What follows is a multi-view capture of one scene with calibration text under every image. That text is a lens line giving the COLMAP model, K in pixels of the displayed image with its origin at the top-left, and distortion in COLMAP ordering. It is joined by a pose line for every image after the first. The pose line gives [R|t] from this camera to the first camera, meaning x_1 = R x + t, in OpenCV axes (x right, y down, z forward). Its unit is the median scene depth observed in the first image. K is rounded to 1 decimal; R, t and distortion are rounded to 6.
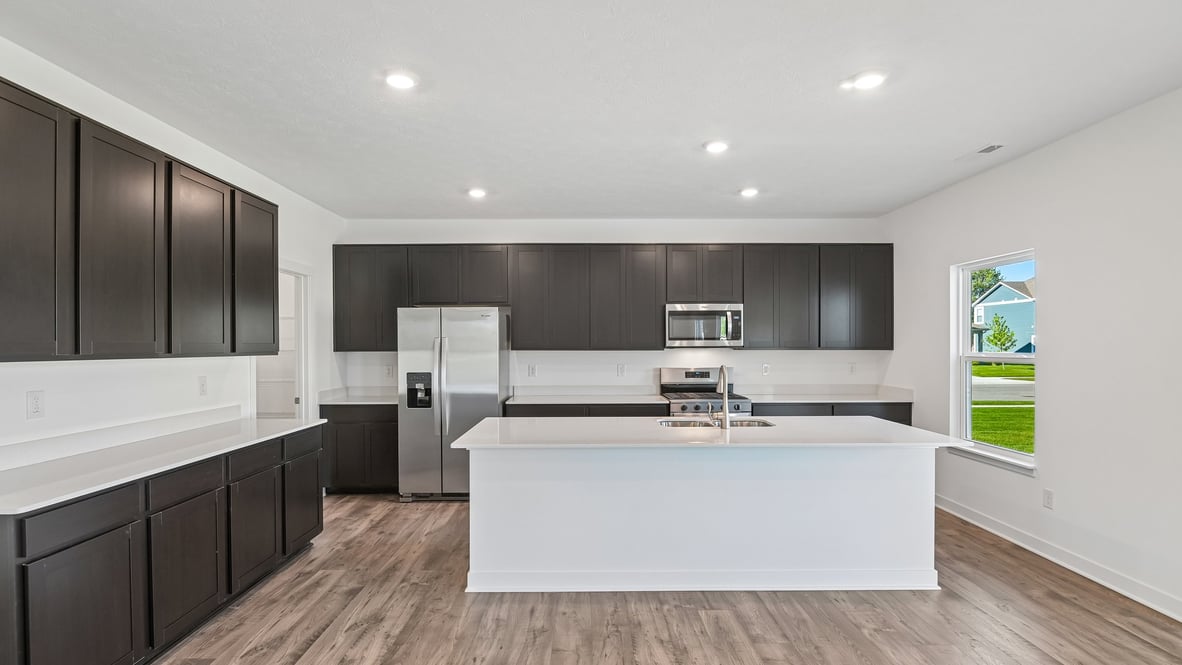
lens RADIAL K [[567.2, 0, 576.9], [0, 567.2, 350.7], [0, 0, 1]] dist [-0.001759, -0.003296]
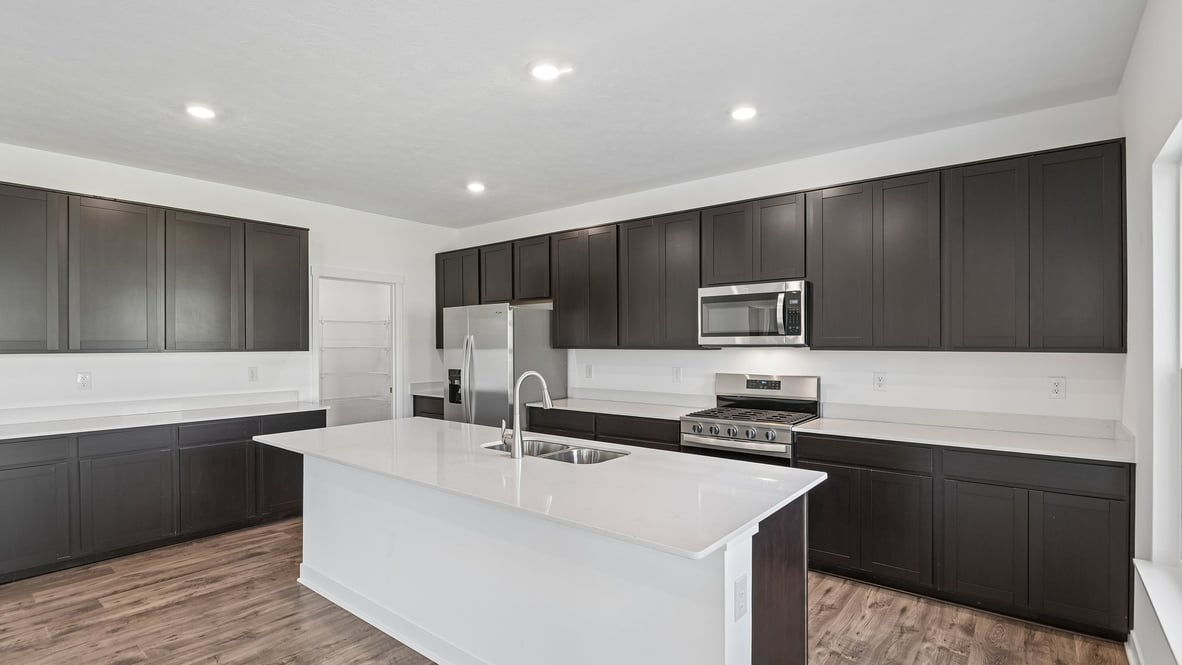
lens RADIAL K [[567.2, 0, 563.9], [0, 567.2, 334.6], [0, 0, 1]] dist [-0.001759, -0.003296]
pose [[0.757178, -0.010724, -0.653120, 0.549988], [-0.004848, 0.999745, -0.022036, -0.003677], [0.653190, 0.019851, 0.756934, 0.335473]]
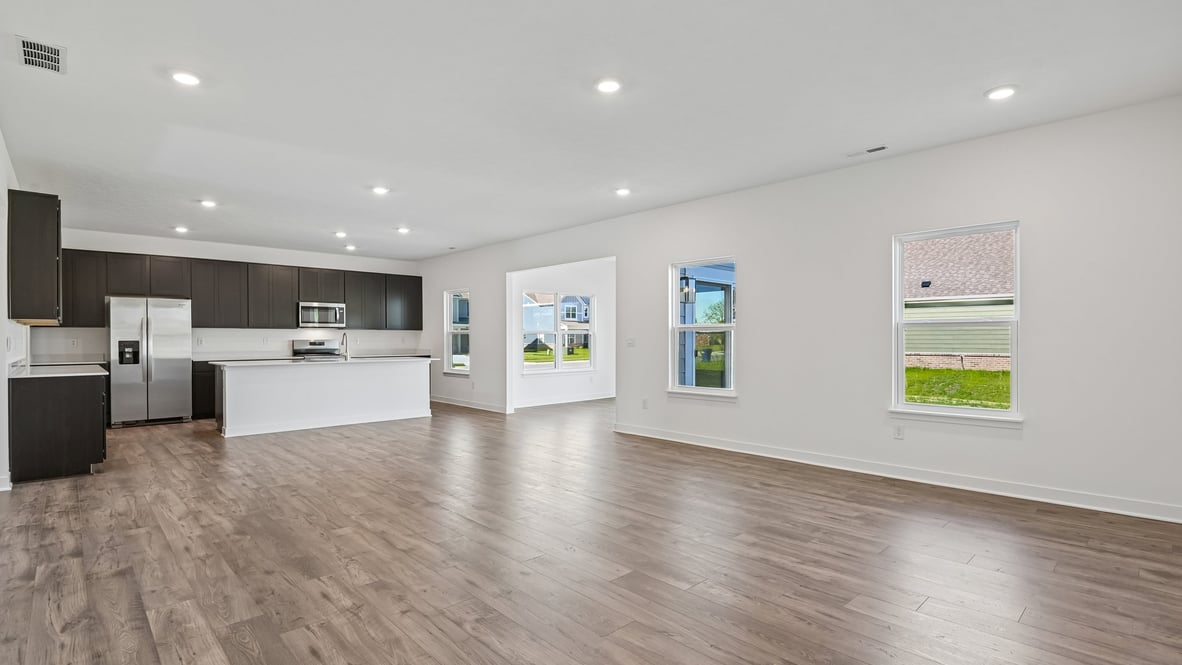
lens RADIAL K [[567.2, 0, 589.5], [0, 567.2, 342.9], [0, 0, 1]] dist [-0.001759, -0.003296]
pose [[0.728649, -0.005056, 0.684868, -0.409502], [0.006605, 0.999978, 0.000355, 0.050946], [-0.684855, 0.004264, 0.728667, -0.924058]]
